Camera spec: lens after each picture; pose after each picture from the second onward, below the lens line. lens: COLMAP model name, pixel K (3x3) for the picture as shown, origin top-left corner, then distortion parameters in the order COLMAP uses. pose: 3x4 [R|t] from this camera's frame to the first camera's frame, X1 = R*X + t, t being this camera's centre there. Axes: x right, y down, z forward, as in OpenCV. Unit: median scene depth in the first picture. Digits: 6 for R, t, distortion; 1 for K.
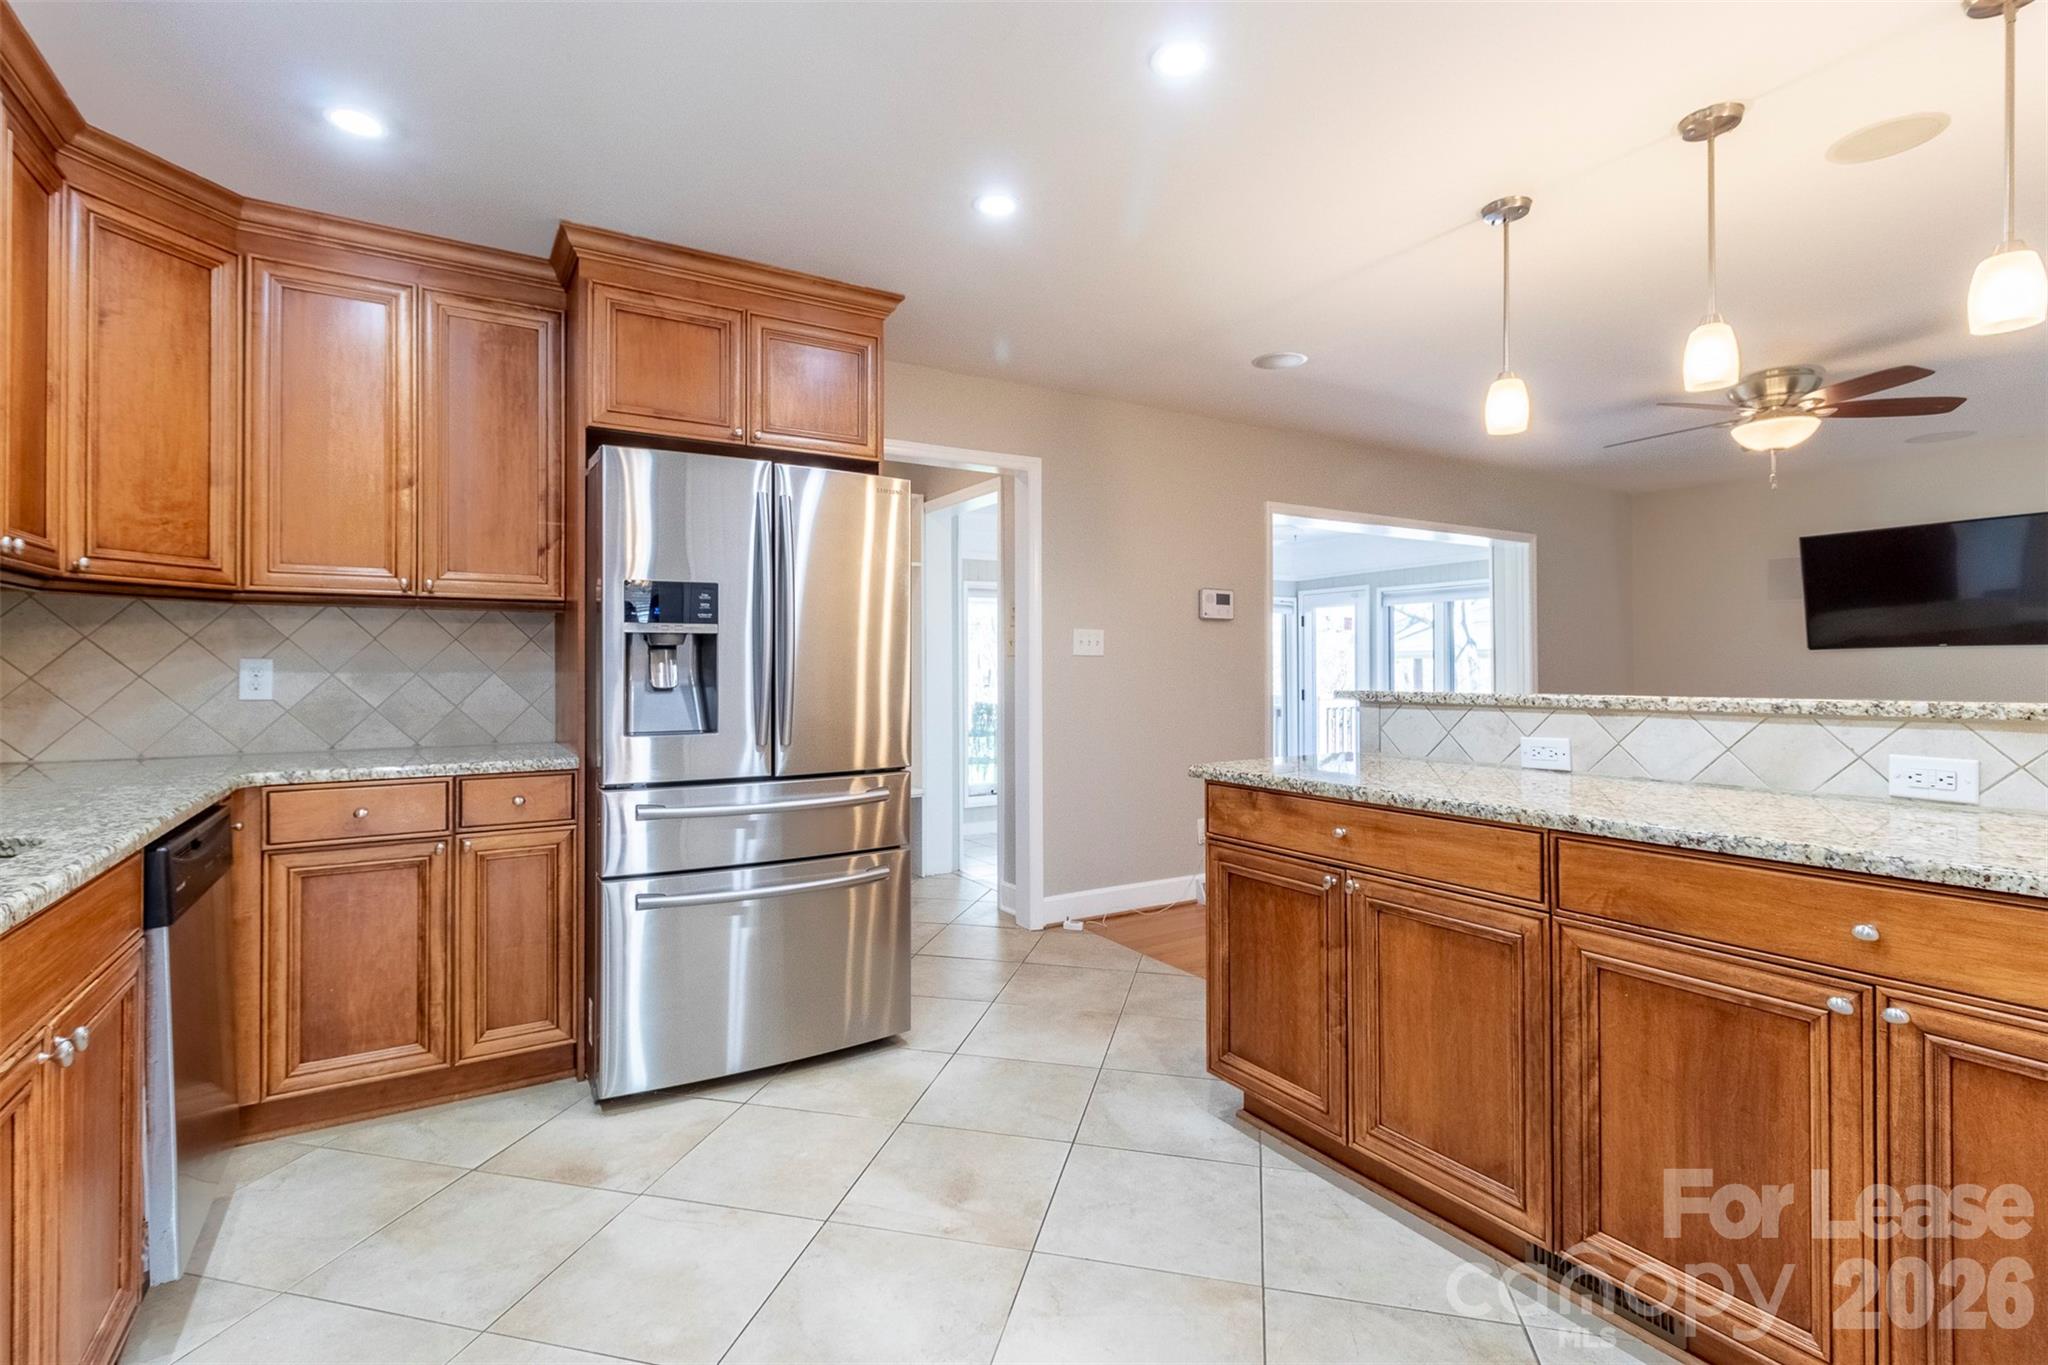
lens RADIAL K [[972.7, 0, 1028.0], [0, 972.7, 663.5], [0, 0, 1]] dist [0.001958, -0.000244]
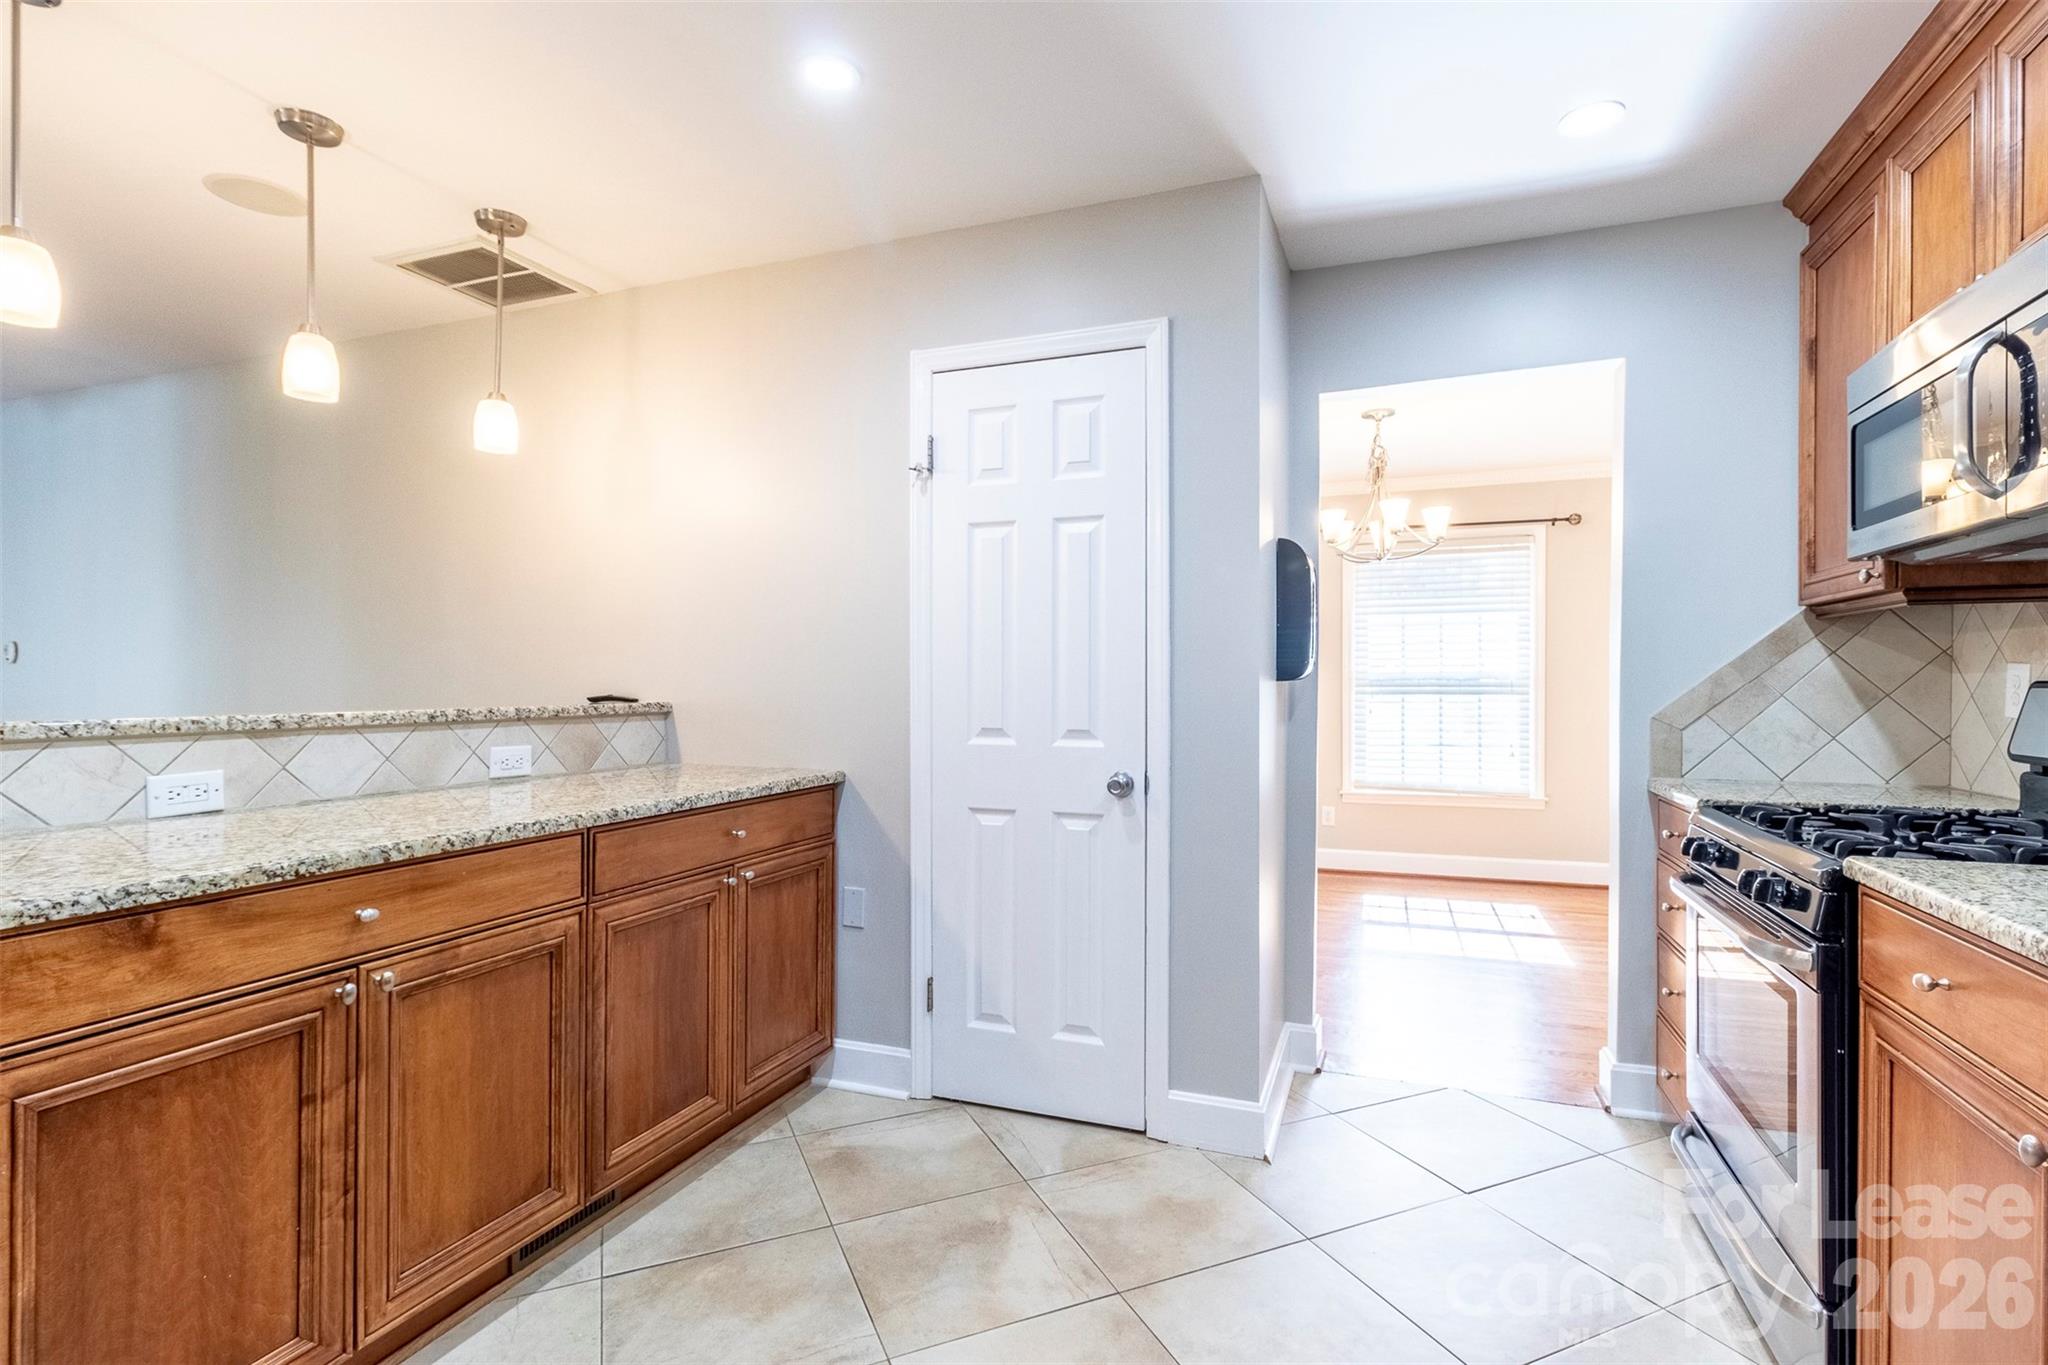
lens RADIAL K [[972.7, 0, 1038.8], [0, 972.7, 684.1], [0, 0, 1]] dist [0.001958, -0.000244]
pose [[-0.619215, -0.000658, 0.785221, -0.569328], [-0.006253, 0.999972, -0.004093, 0.005568], [-0.785196, -0.007444, -0.619202, 1.106767]]
